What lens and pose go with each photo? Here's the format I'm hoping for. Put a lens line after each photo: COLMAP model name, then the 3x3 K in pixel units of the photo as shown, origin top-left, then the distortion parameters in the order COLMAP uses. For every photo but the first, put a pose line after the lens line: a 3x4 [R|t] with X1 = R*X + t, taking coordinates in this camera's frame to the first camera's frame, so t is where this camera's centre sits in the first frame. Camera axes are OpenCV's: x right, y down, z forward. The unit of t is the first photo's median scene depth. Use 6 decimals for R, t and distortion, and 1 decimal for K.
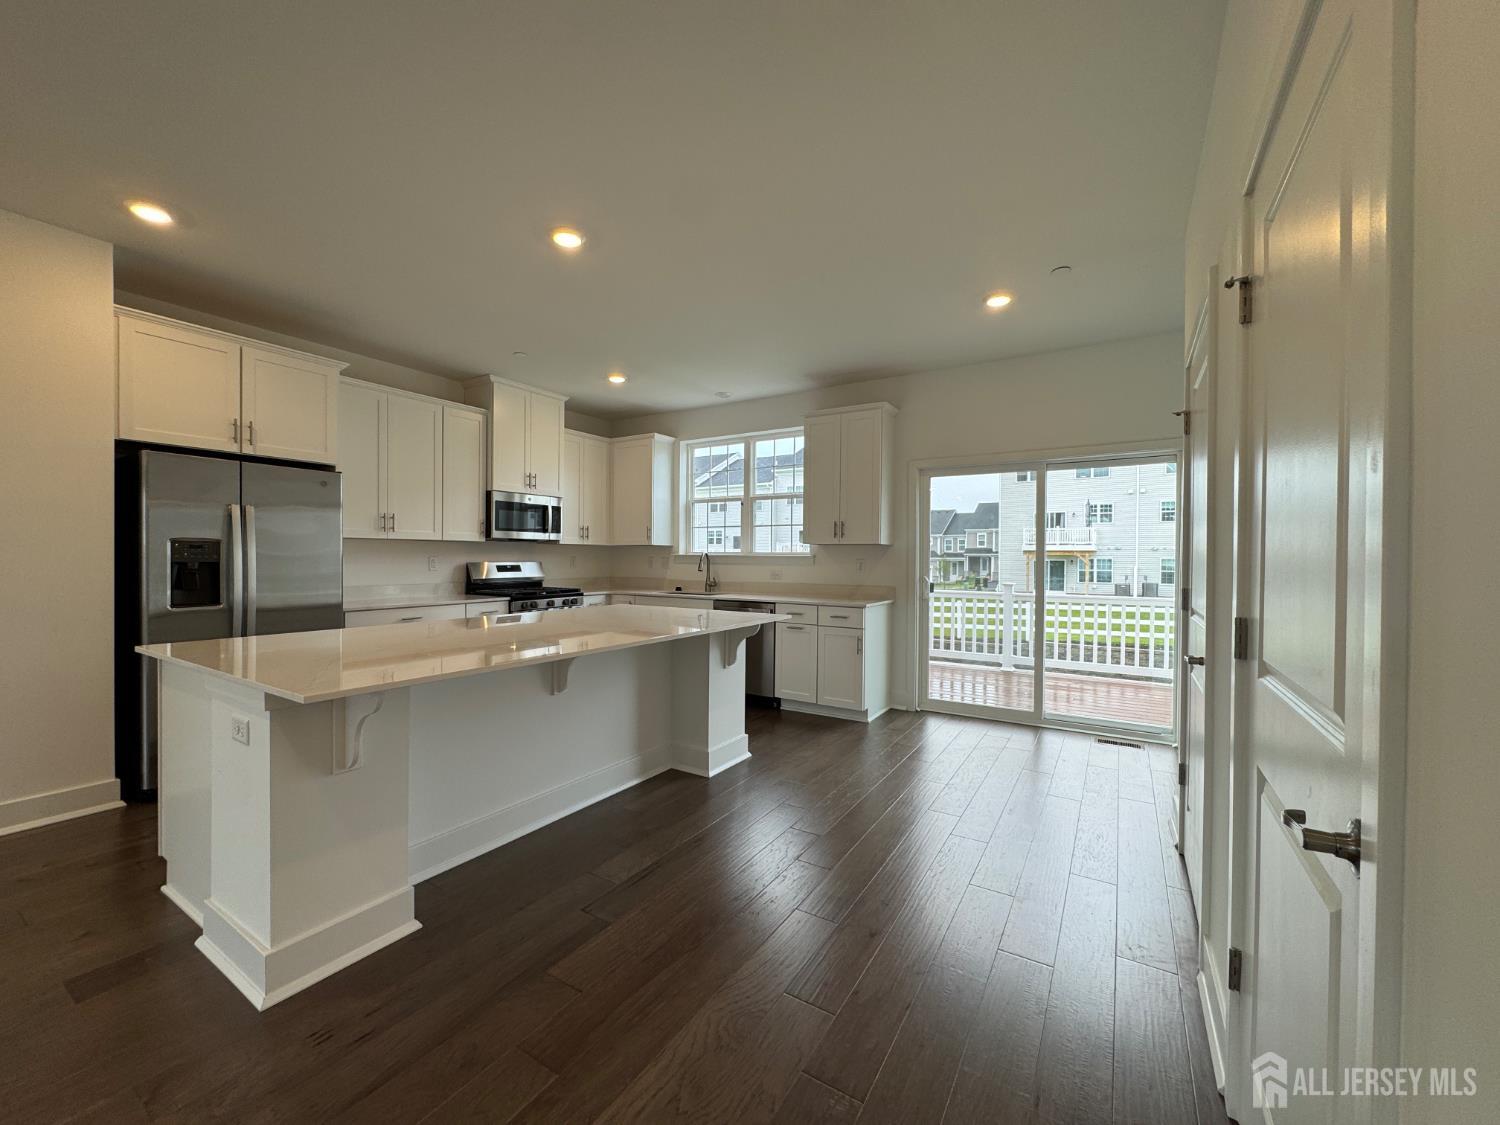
lens RADIAL K [[598.8, 0, 749.2], [0, 598.8, 557.7], [0, 0, 1]] dist [-0.003745, -0.000839]
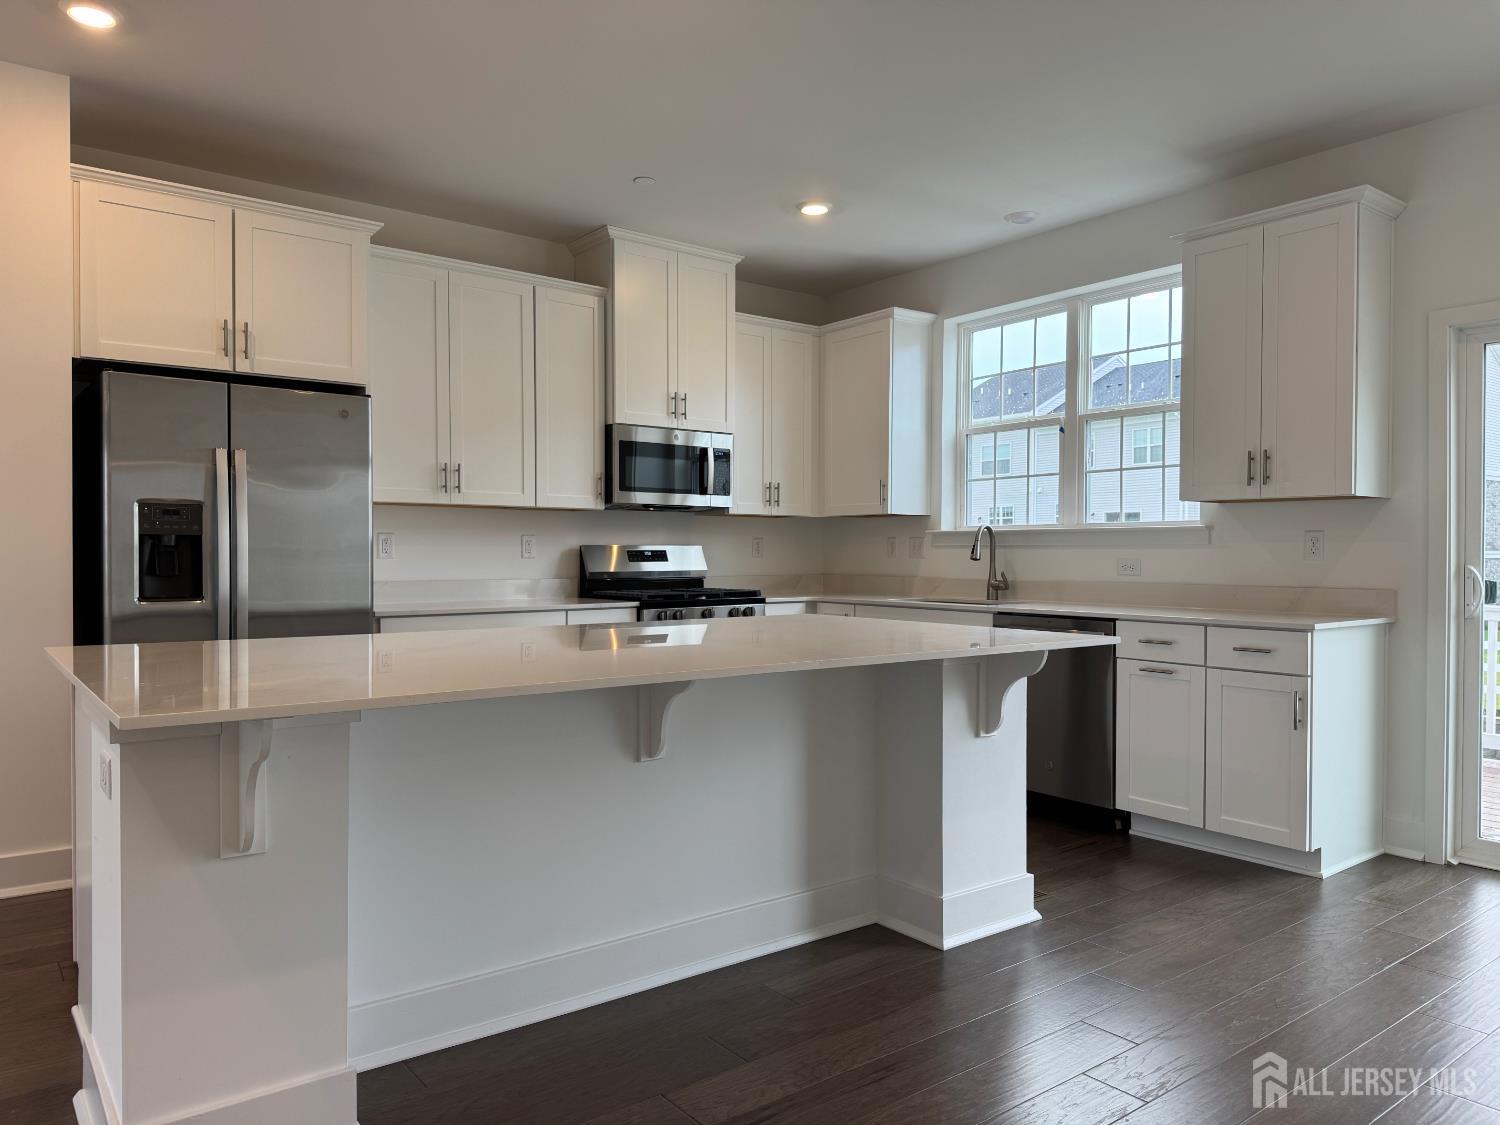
lens RADIAL K [[1047.9, 0, 750.1], [0, 1047.9, 567.1], [0, 0, 1]] dist [0.027405, -0.032398]
pose [[0.937068, -0.000235, -0.349148, 0.066475], [0.003608, 0.999953, 0.009010, 0.023881], [0.349130, -0.009702, 0.937024, 0.075603]]
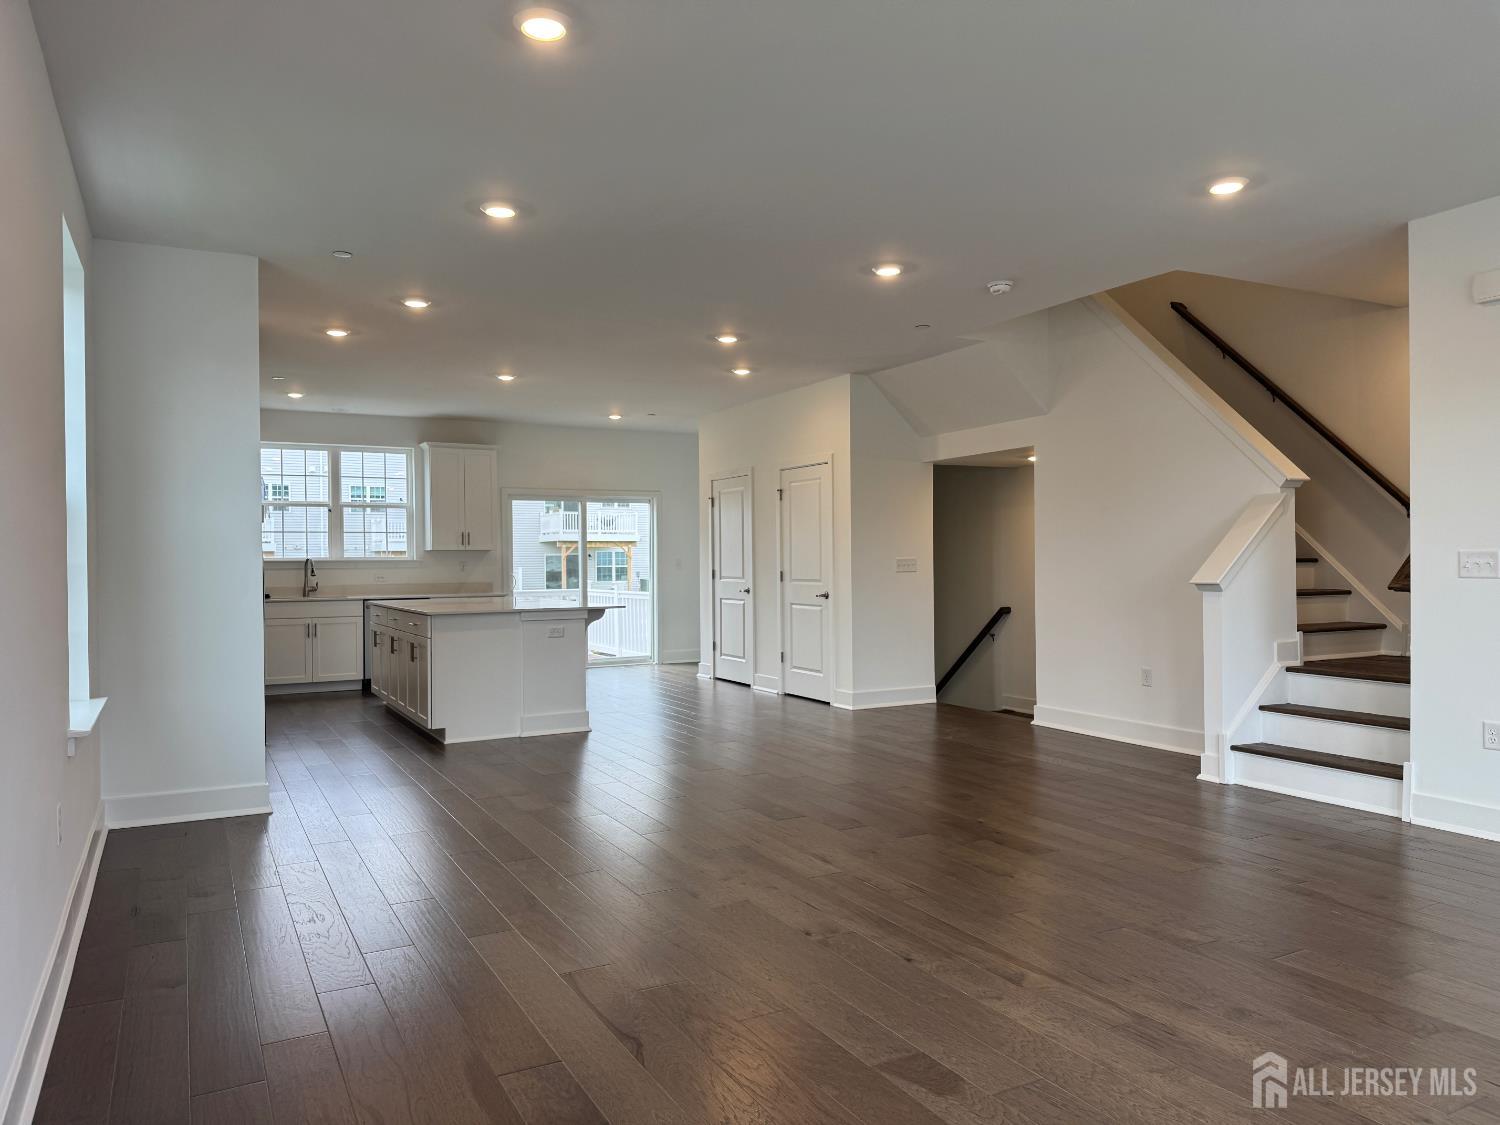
lens RADIAL K [[1047.9, 0, 749.5], [0, 1047.9, 560.6], [0, 0, 1]] dist [0.027405, -0.032398]
pose [[0.489045, -0.013584, 0.872153, -1.550471], [0.012749, 0.999883, 0.008425, -0.011736], [-0.872165, 0.006999, 0.489161, -0.644759]]
